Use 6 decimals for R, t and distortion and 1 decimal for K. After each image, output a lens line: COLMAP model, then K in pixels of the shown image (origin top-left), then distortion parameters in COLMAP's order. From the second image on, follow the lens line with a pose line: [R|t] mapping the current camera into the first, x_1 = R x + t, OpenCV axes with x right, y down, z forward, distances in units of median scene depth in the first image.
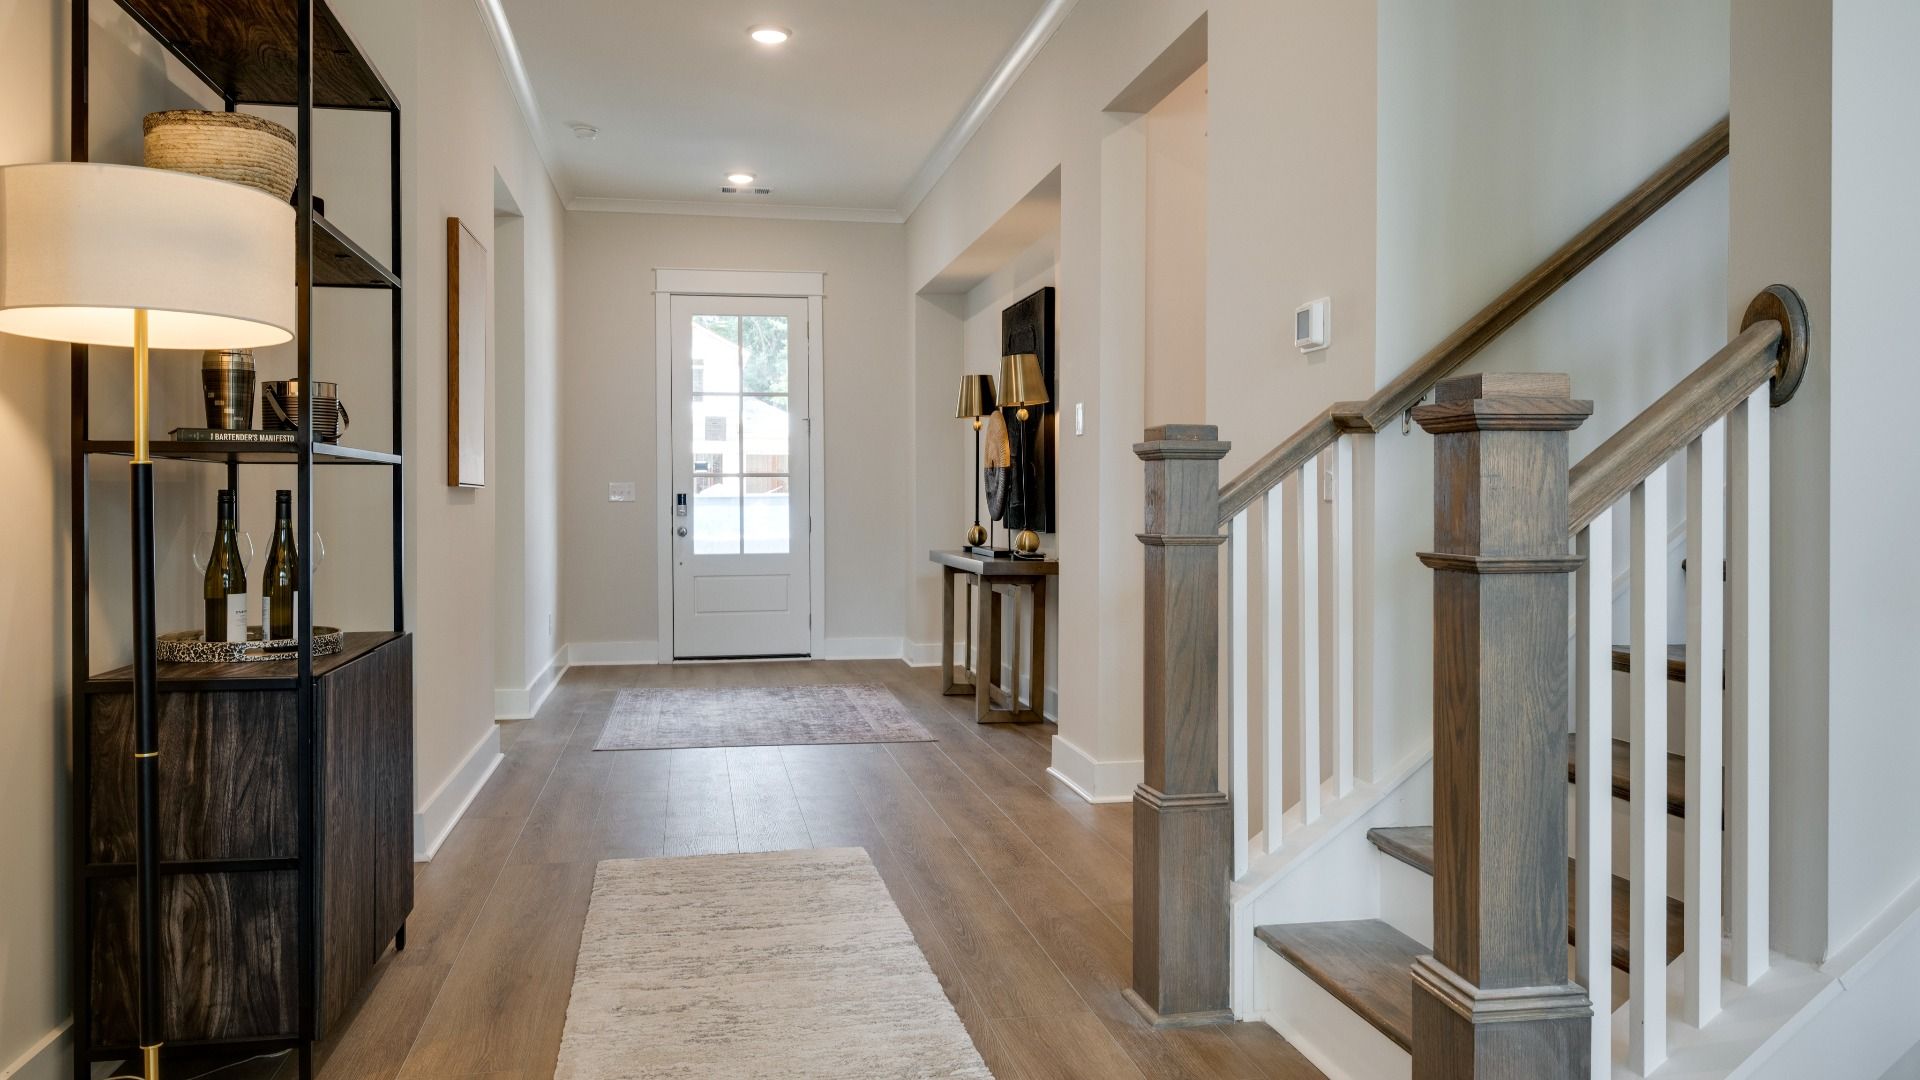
lens RADIAL K [[1371.0, 0, 942.4], [0, 1371.0, 516.4], [0, 0, 1]] dist [0.000237, 0.000377]
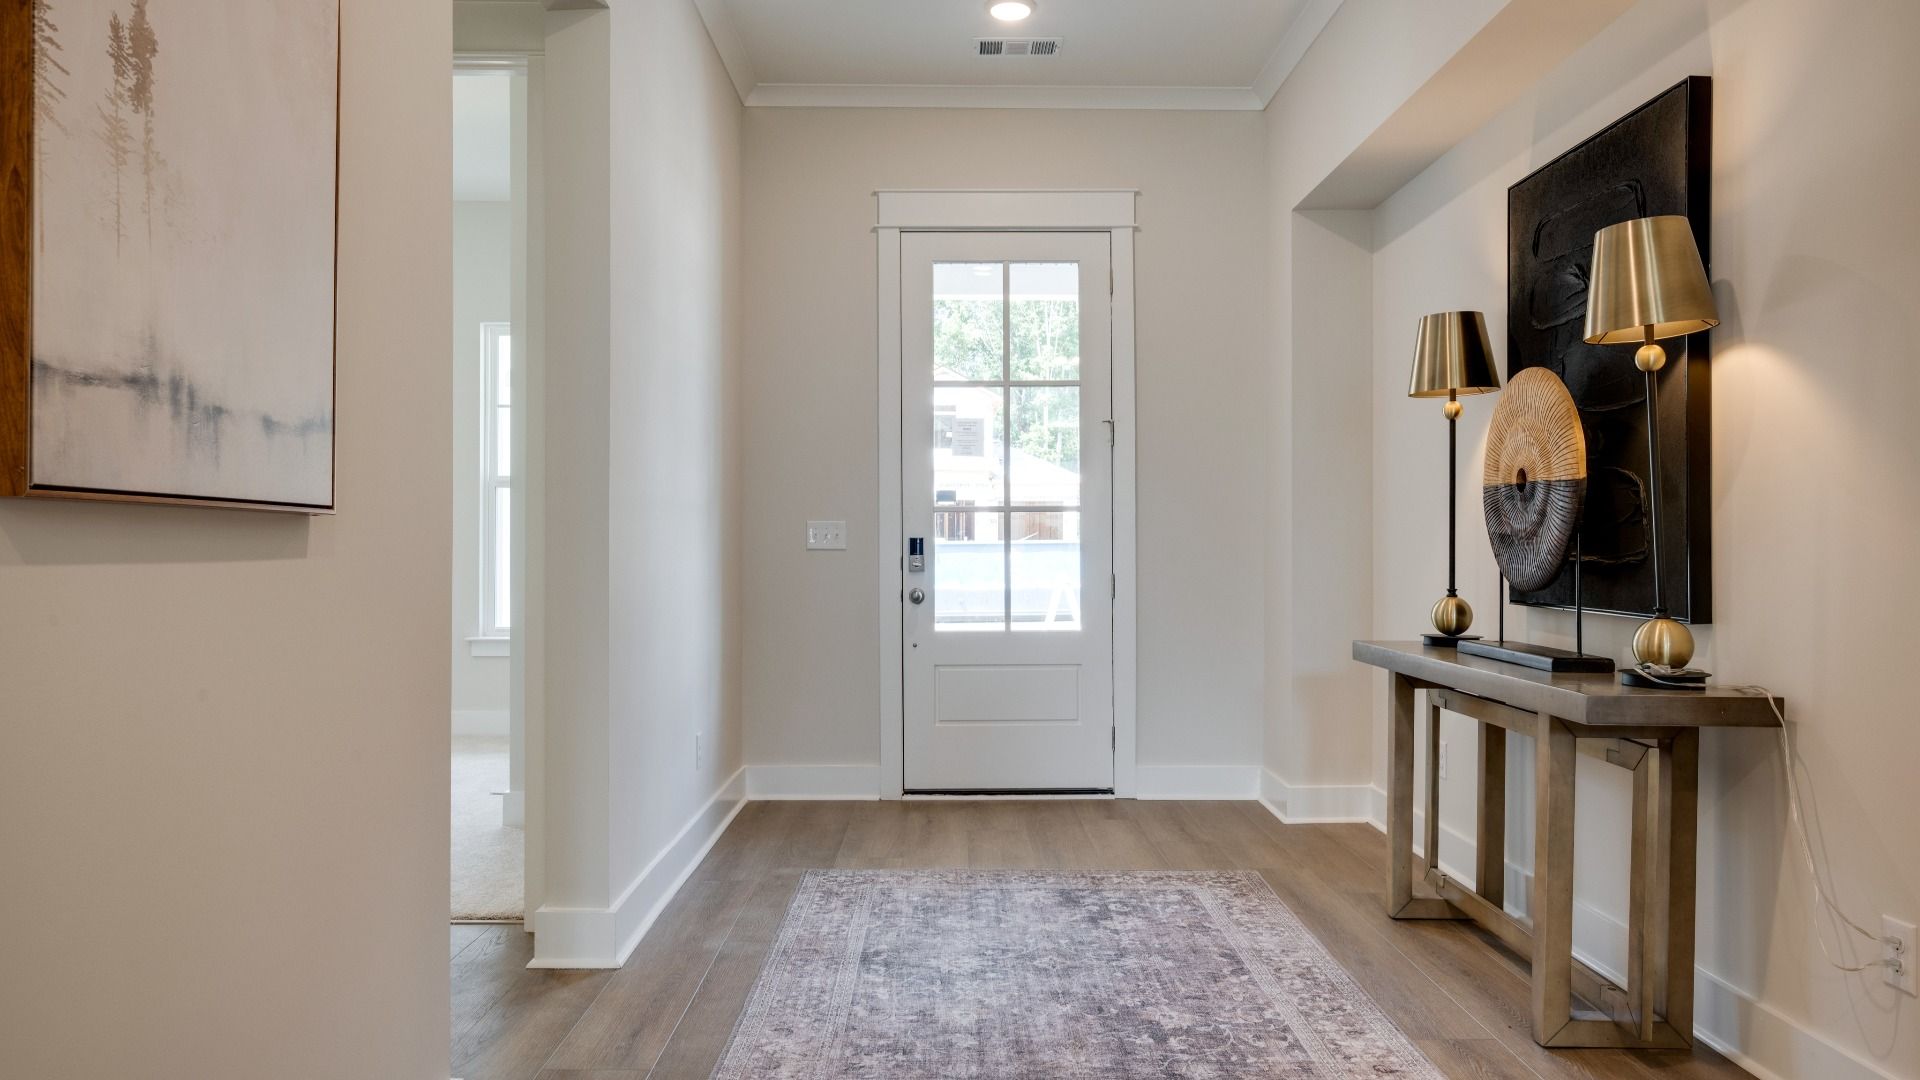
lens RADIAL K [[1052.7, 0, 945.6], [0, 1052.7, 474.5], [0, 0, 1]] dist [0.001018, 0.000151]
pose [[0.982739, -0.010863, -0.184678, -0.089225], [-0.004029, 0.996781, -0.080074, -0.006988], [0.184953, 0.079436, 0.979532, 0.542384]]
